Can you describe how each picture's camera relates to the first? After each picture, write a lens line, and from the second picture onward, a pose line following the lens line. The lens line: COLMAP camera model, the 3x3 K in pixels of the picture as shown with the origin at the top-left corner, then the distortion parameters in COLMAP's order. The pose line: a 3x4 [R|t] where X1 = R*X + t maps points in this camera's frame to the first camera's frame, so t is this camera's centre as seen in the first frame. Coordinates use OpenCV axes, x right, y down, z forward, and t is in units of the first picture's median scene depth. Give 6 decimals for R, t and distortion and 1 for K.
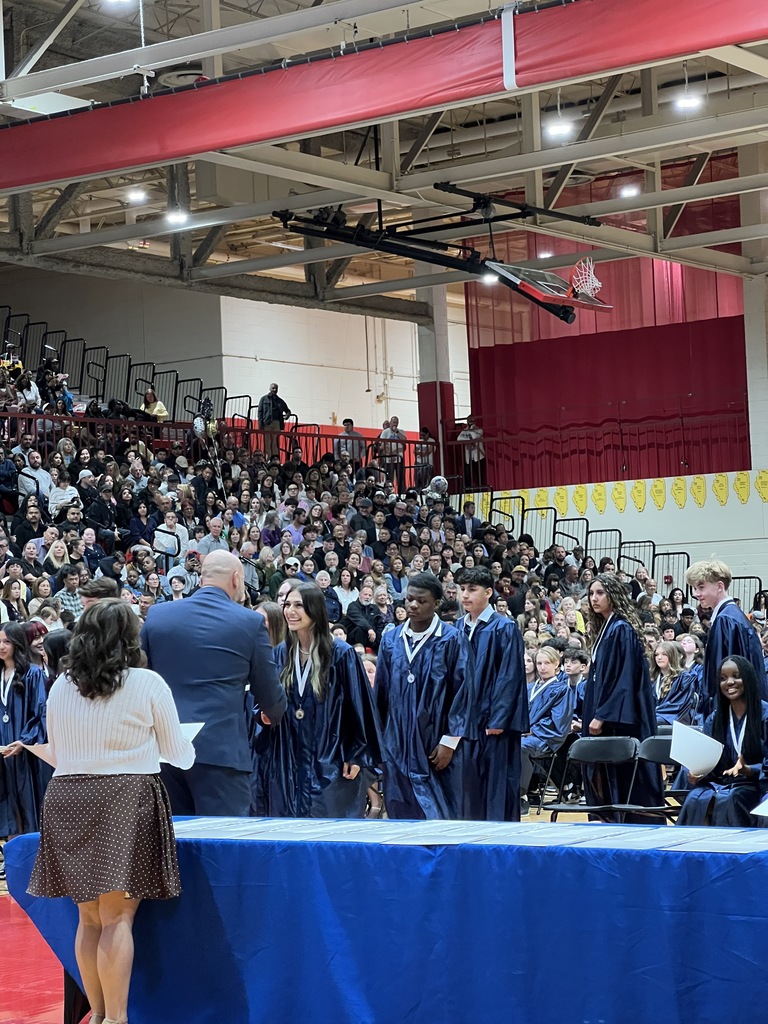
lens RADIAL K [[2286.3, 0, 384.0], [0, 2286.3, 512.0], [0, 0, 1]] dist [-0.013259, 3.050550]
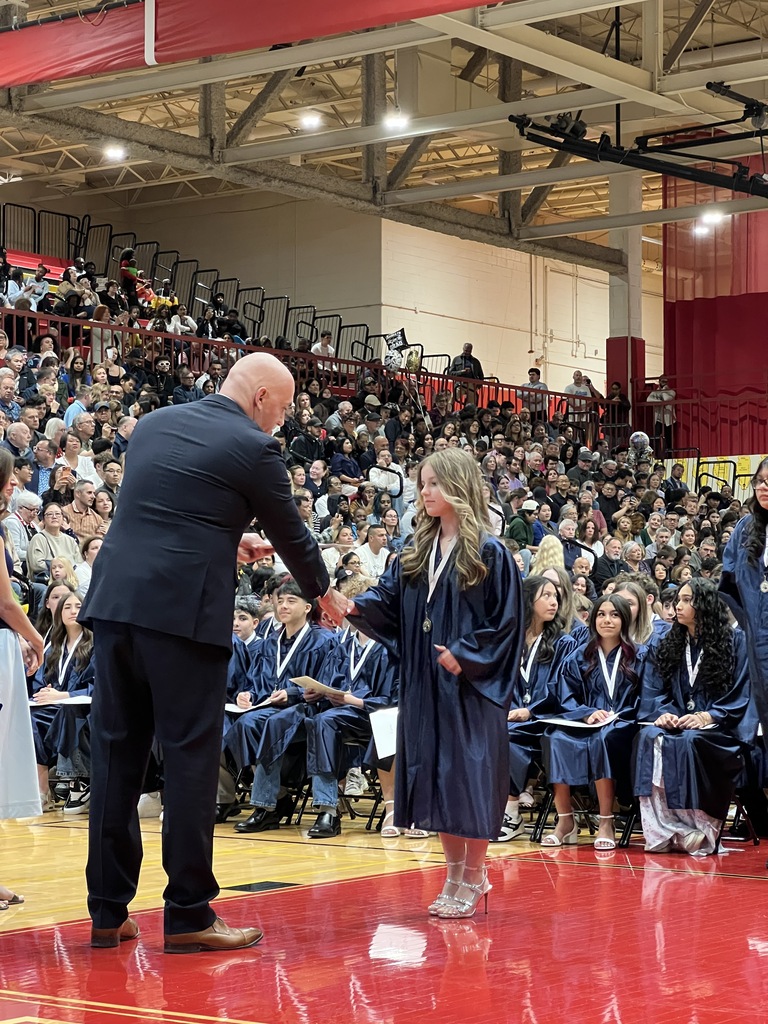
lens RADIAL K [[2286.3, 0, 384.0], [0, 2286.3, 512.0], [0, 0, 1]] dist [-0.013259, 3.050550]
pose [[0.998859, 0.041987, -0.022751, -0.055034], [-0.041978, 0.999118, 0.000841, 0.017878], [0.022766, 0.000115, 0.999741, 0.088828]]
